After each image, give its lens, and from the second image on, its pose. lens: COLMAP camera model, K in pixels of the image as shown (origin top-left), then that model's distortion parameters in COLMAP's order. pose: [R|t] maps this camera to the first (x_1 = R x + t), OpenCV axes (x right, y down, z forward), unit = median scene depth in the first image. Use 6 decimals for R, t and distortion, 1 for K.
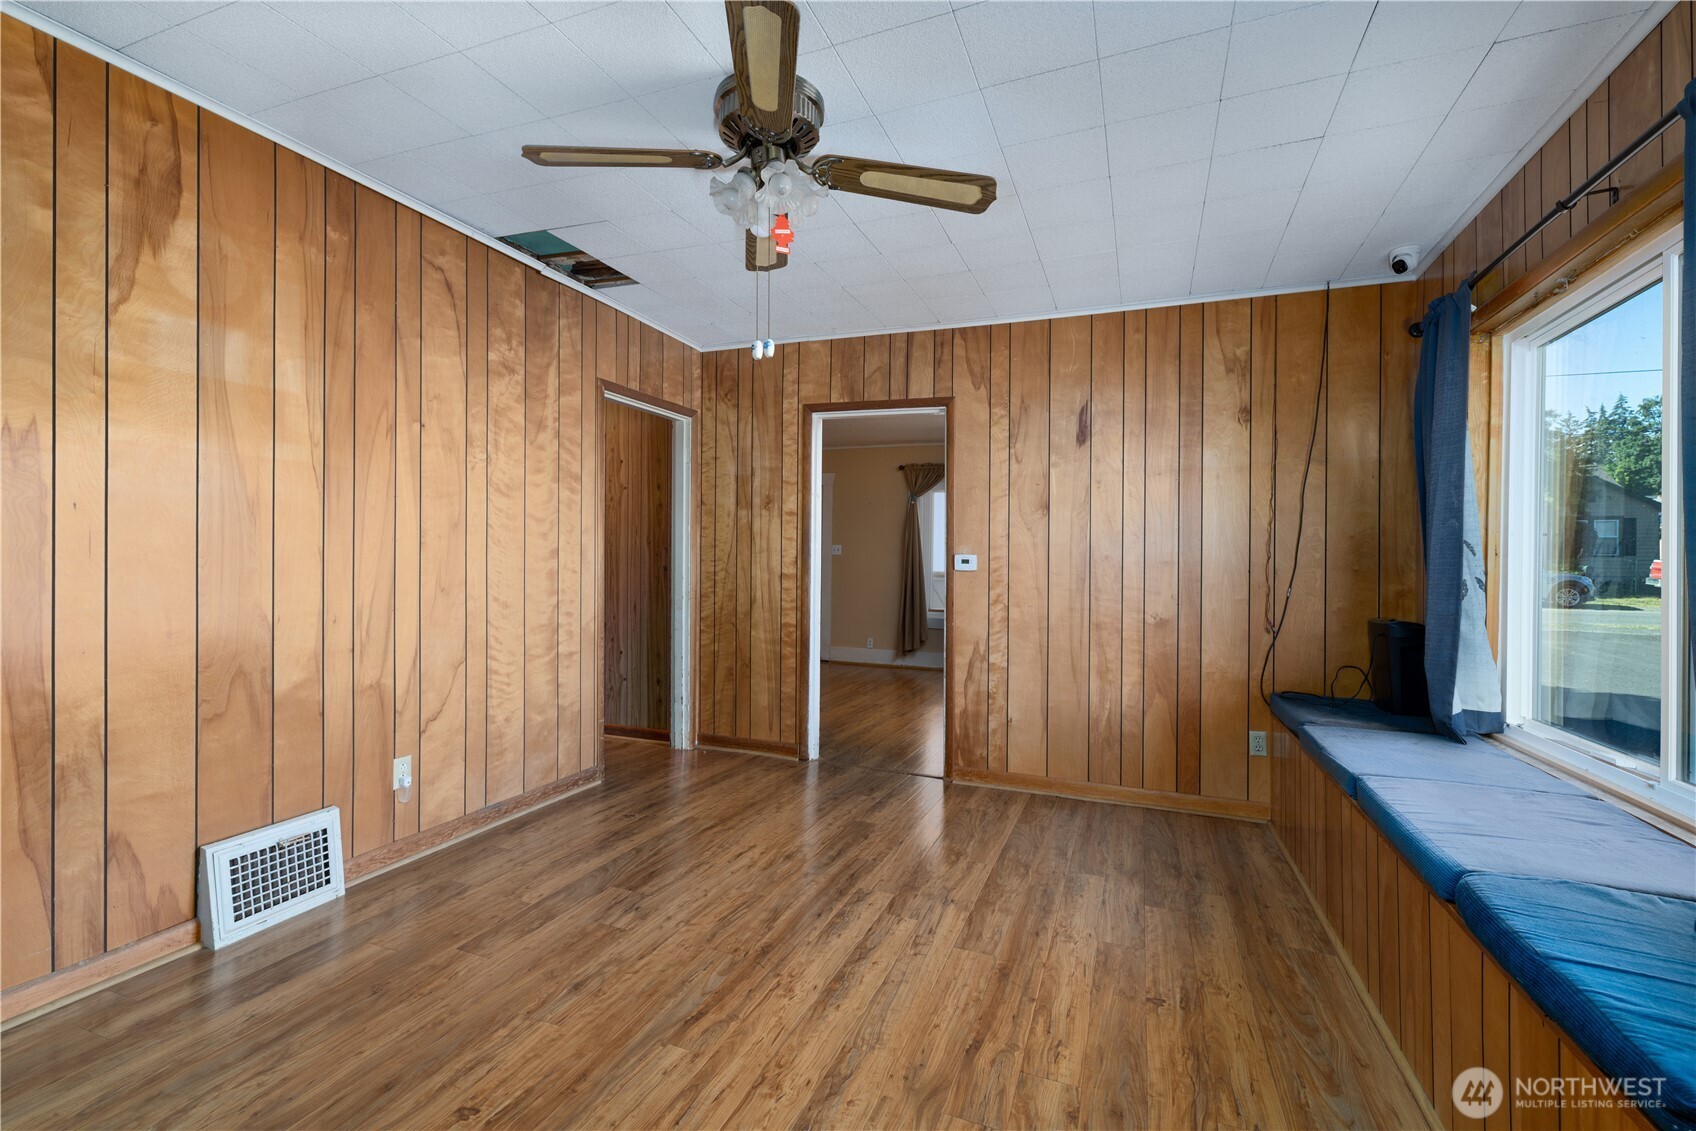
lens RADIAL K [[738.9, 0, 846.6], [0, 738.9, 563.4], [0, 0, 1]] dist [0.000348, 0.000869]
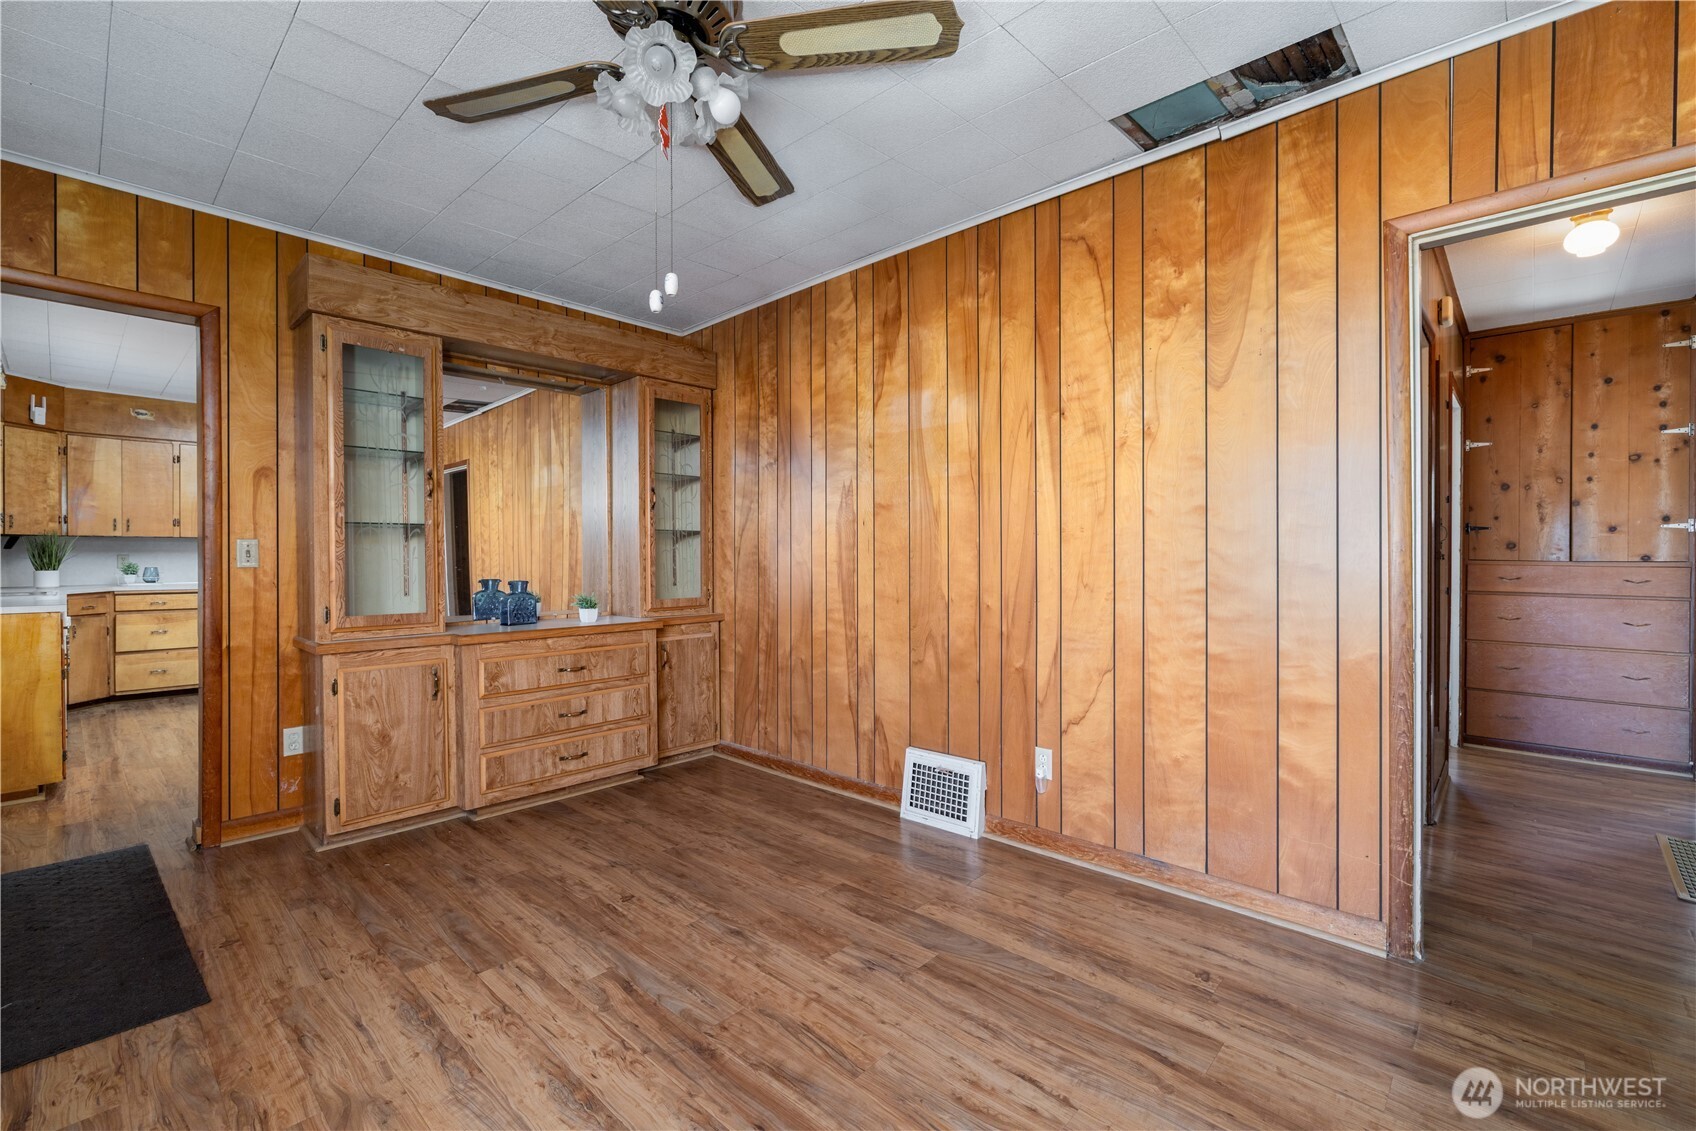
lens RADIAL K [[738.9, 0, 846.6], [0, 738.9, 563.4], [0, 0, 1]] dist [0.000348, 0.000869]
pose [[-0.367169, 0.002242, -0.930152, 0.498464], [-0.007832, 0.999954, 0.005502, 0.006837], [0.930121, 0.009305, -0.367135, 1.274948]]
